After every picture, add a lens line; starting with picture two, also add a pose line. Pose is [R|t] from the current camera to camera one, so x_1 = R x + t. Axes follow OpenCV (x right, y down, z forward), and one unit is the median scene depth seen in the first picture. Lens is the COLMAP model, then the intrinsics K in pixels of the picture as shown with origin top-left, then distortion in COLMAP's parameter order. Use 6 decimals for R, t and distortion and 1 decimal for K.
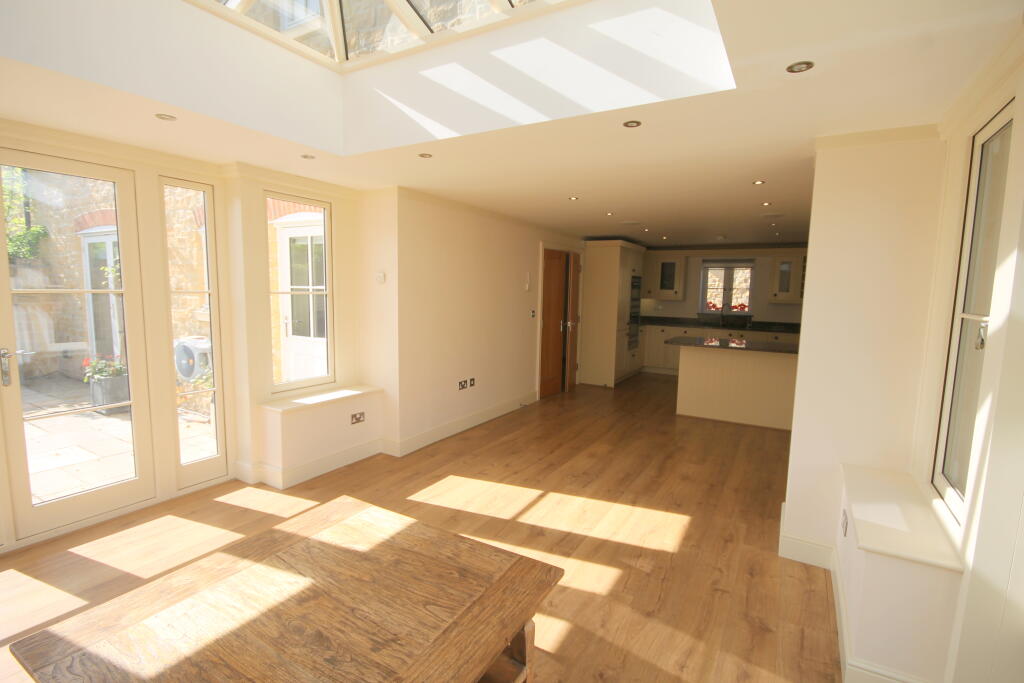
lens RADIAL K [[481.1, 0, 514.8], [0, 481.1, 341.7], [0, 0, 1]] dist [-0.020055, 0.000650]
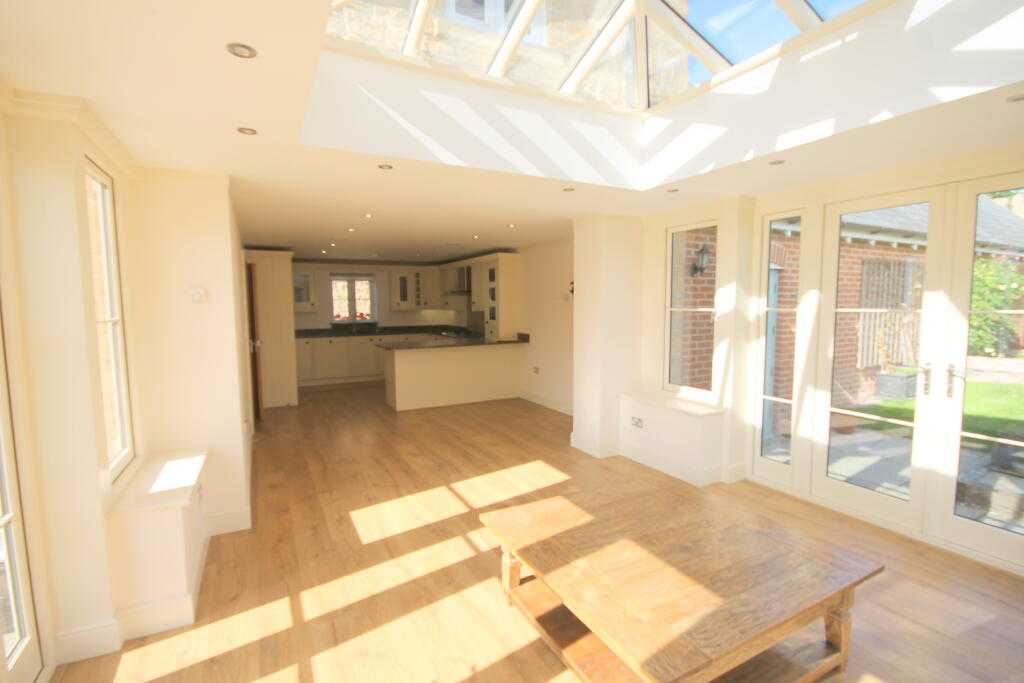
lens RADIAL K [[481.1, 0, 514.8], [0, 481.1, 341.7], [0, 0, 1]] dist [-0.020055, 0.000650]
pose [[0.516379, -0.095422, 0.851027, -0.721501], [0.111776, 0.992781, 0.043494, -0.045518], [-0.849034, 0.072665, 0.523317, 0.248735]]
